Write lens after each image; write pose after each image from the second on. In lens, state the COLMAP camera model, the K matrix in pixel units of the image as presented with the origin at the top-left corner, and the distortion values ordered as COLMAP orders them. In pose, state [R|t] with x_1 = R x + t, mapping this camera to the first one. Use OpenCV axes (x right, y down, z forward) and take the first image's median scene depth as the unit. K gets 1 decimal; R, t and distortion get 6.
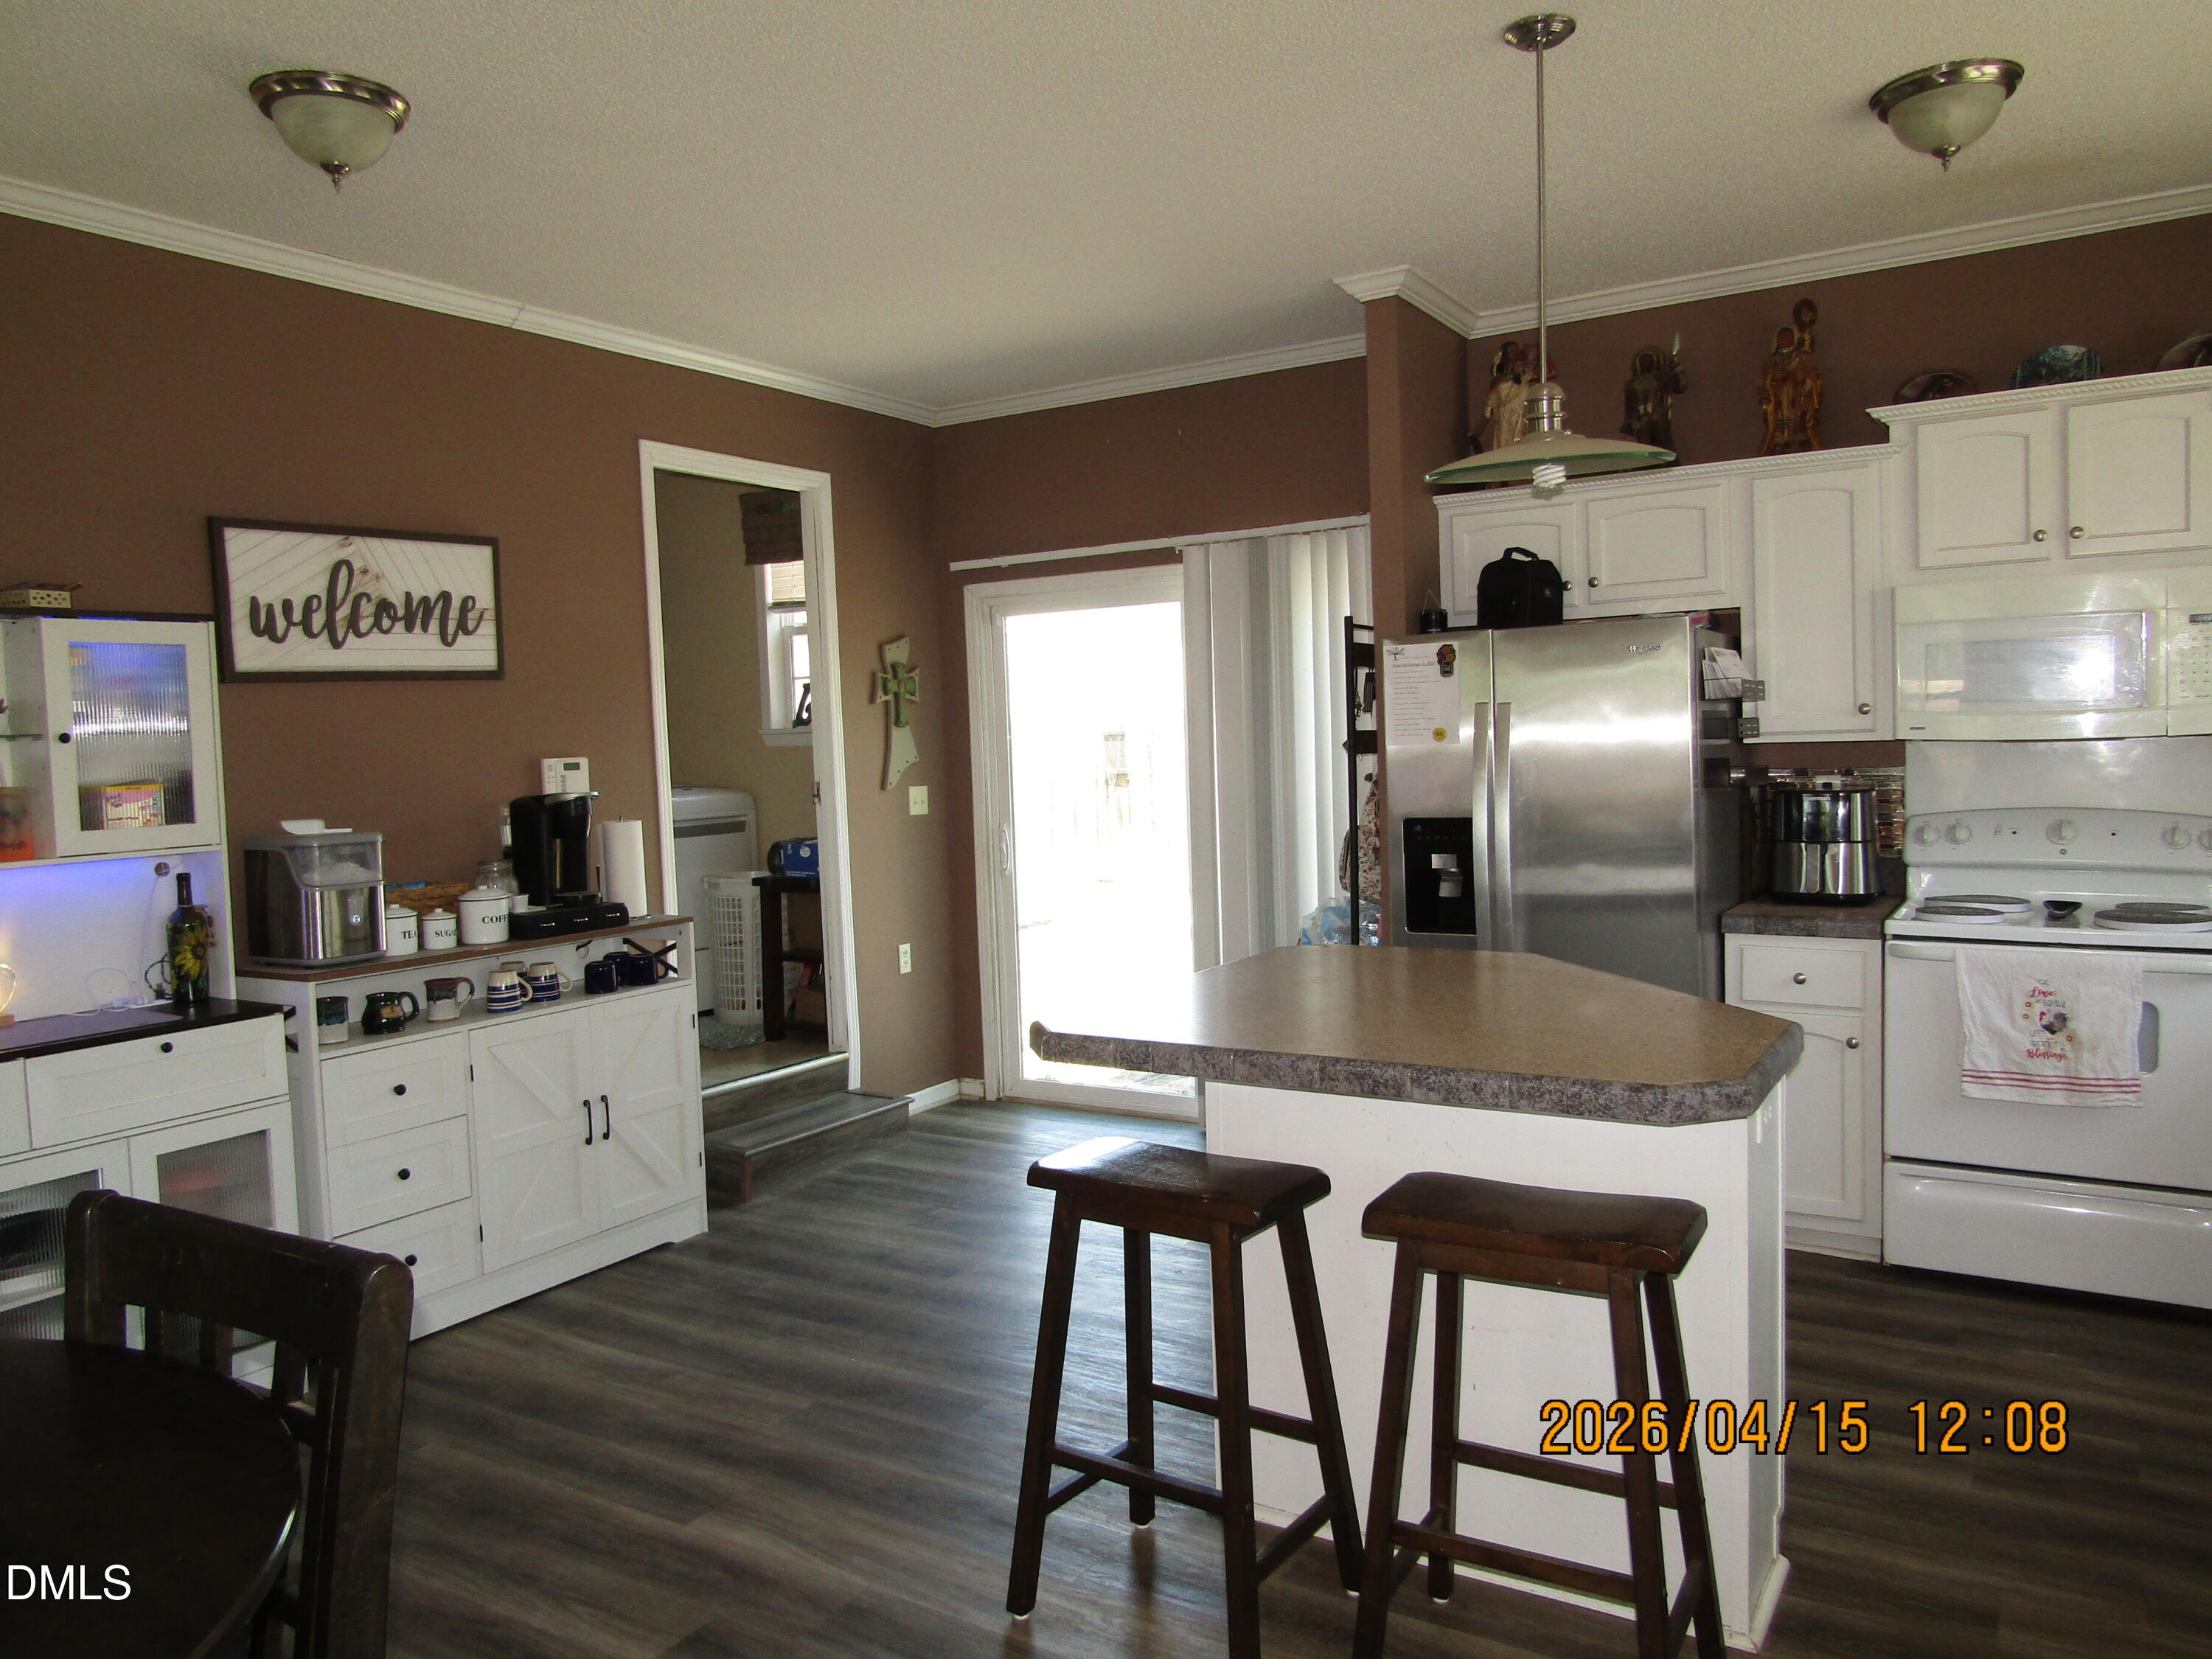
lens RADIAL K [[1586.2, 0, 1097.5], [0, 1586.2, 830.1], [0, 0, 1]] dist [-0.023558, 0.011073]
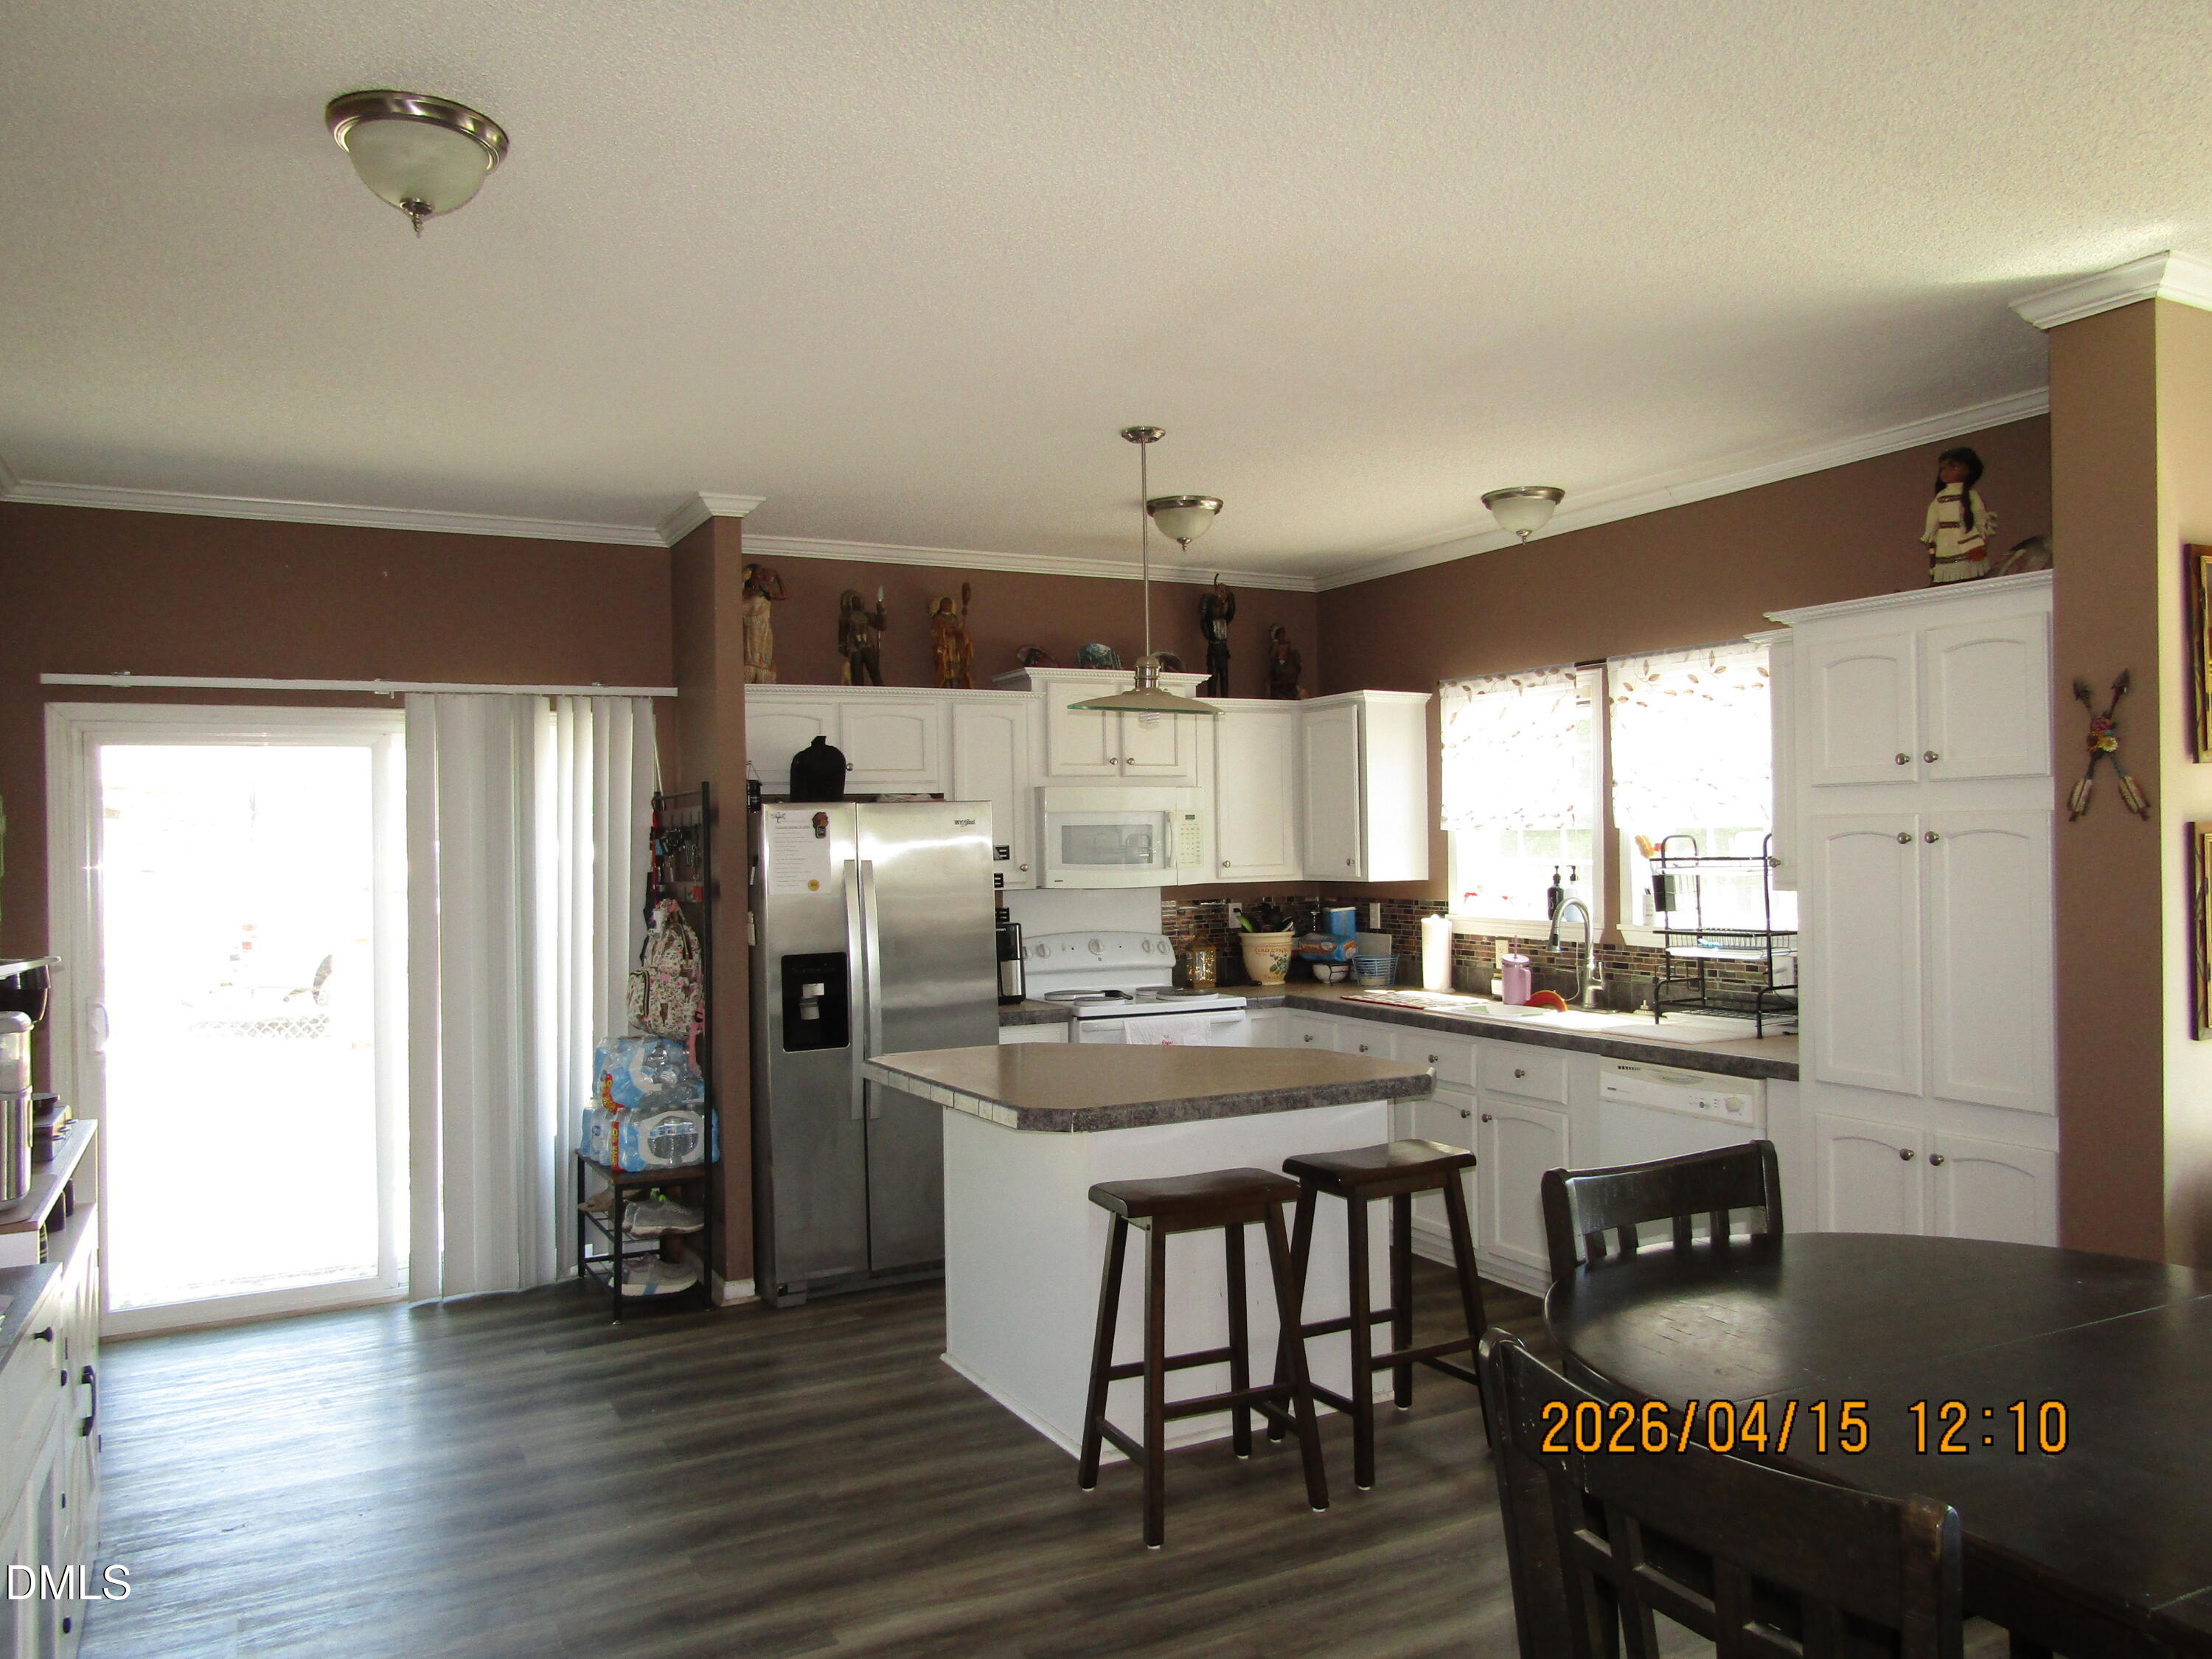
lens RADIAL K [[1586.2, 0, 1104.5], [0, 1586.2, 822.2], [0, 0, 1]] dist [-0.023558, 0.011073]
pose [[0.480033, 0.035203, 0.876544, -0.751841], [0.056624, 0.995867, -0.071005, -0.009265], [-0.875421, 0.083718, 0.476056, 0.219938]]
